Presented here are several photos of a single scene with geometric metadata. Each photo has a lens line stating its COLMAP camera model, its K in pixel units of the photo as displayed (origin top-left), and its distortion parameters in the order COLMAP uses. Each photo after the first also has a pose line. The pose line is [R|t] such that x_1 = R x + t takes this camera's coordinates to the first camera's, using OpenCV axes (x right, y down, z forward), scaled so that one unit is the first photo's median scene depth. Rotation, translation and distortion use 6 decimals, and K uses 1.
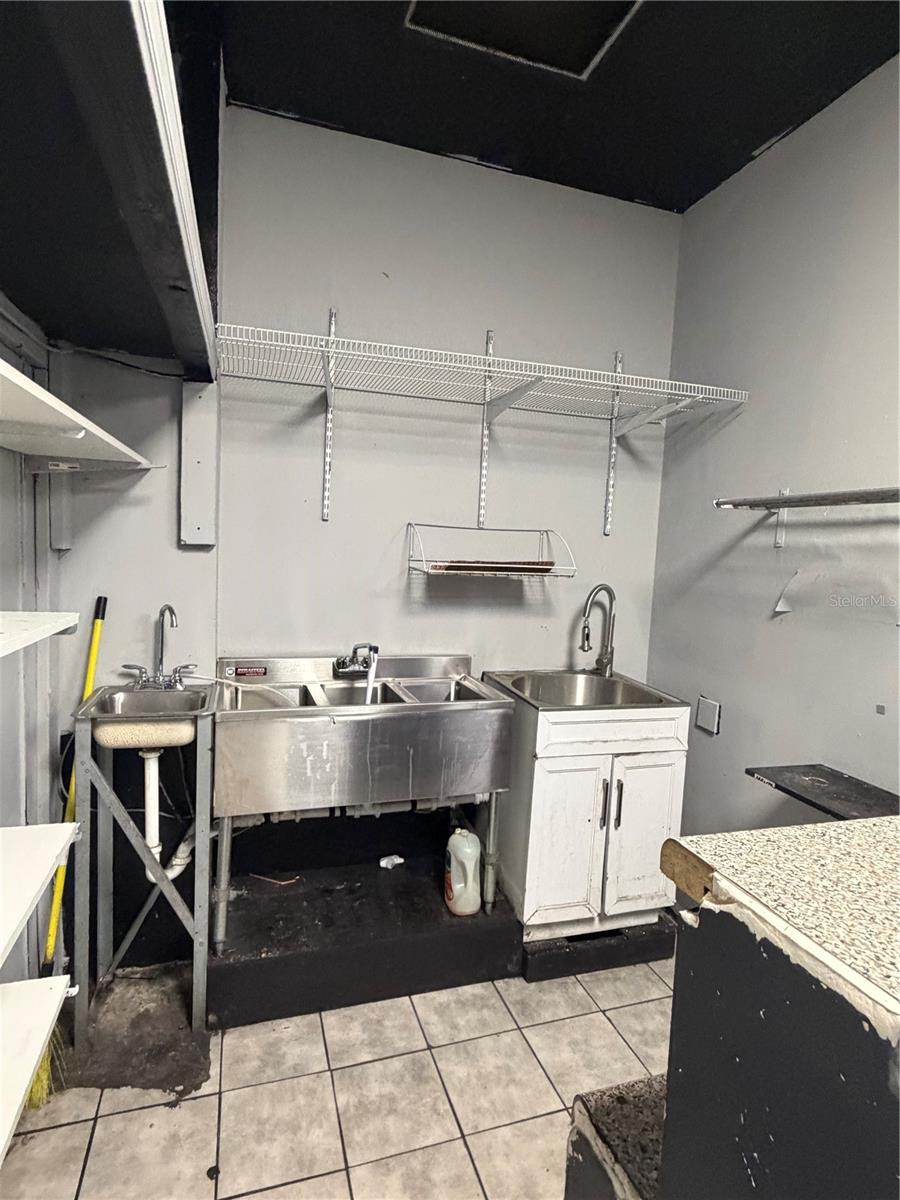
lens RADIAL K [[632.6, 0, 450.9], [0, 632.6, 598.7], [0, 0, 1]] dist [0.003596, 0.000107]
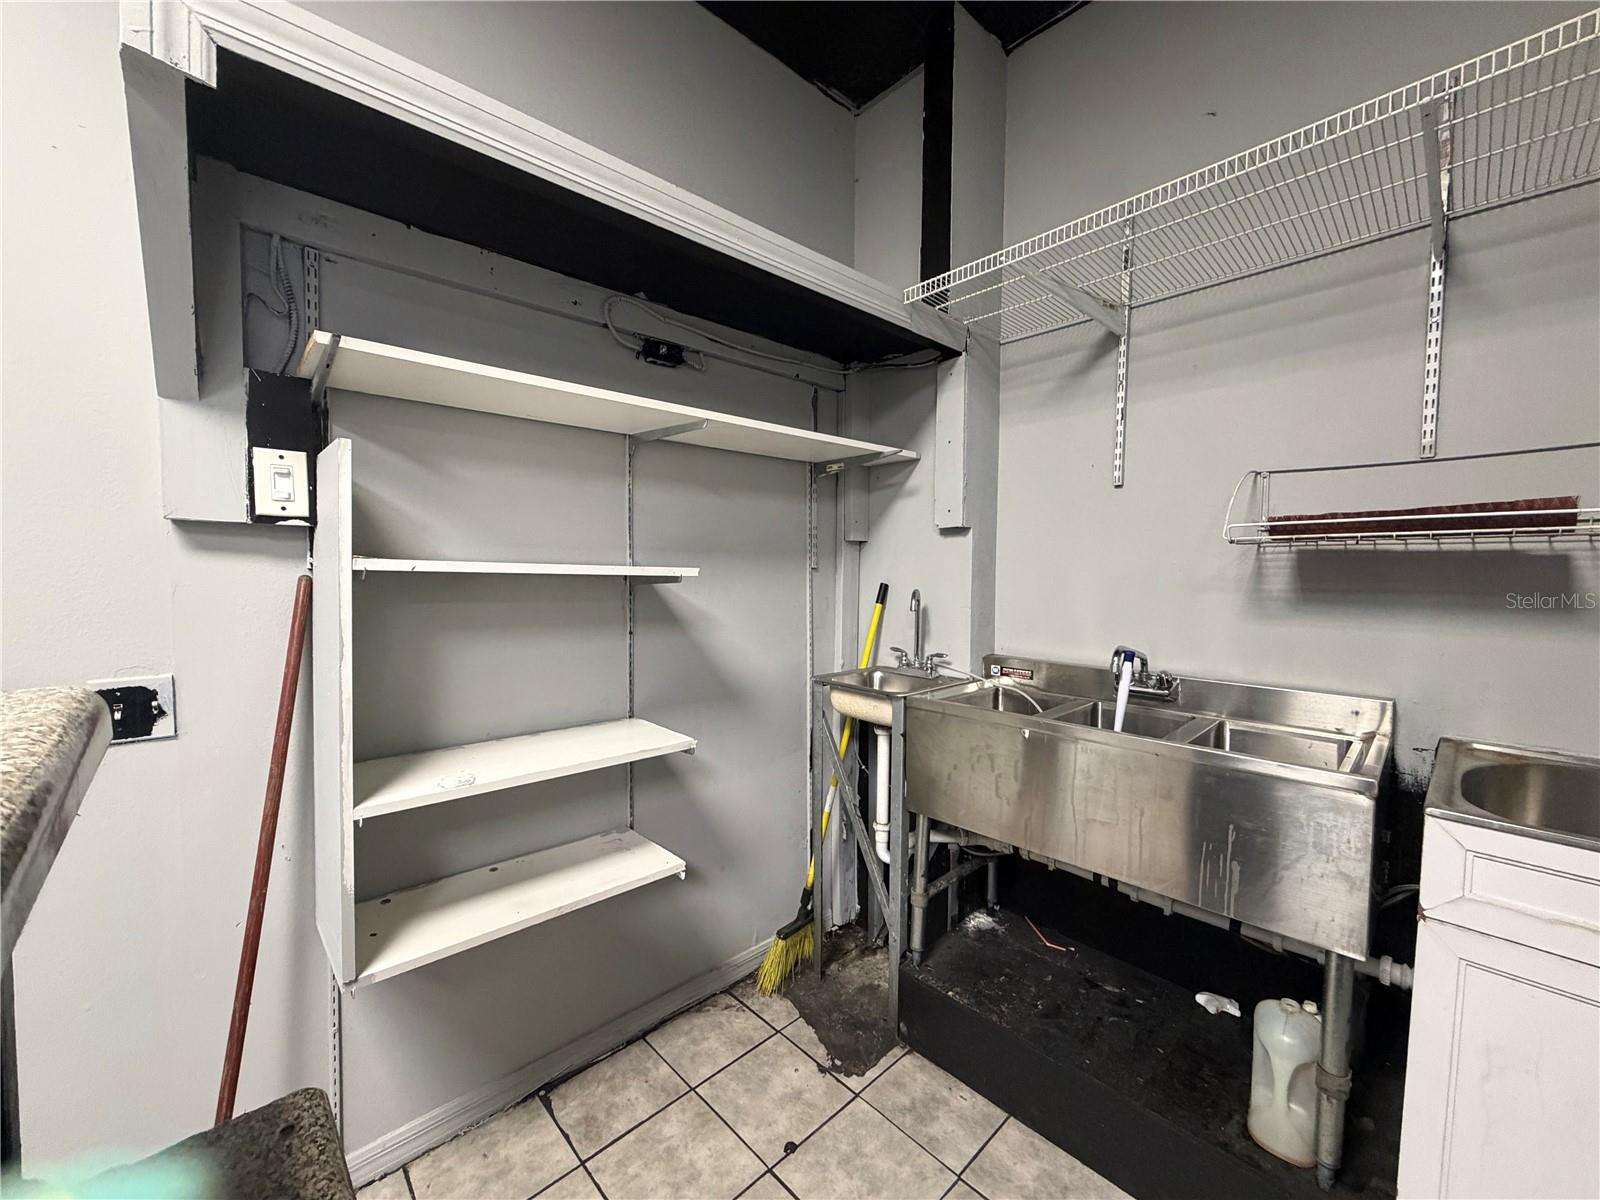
lens RADIAL K [[637.1, 0, 795.8], [0, 637.1, 603.3], [0, 0, 1]] dist [0.001351, -0.000215]
pose [[0.430182, 0.005654, -0.902724, 0.380451], [-0.062131, 0.997795, -0.023359, 0.066568], [0.900601, 0.066136, 0.429585, 0.394301]]
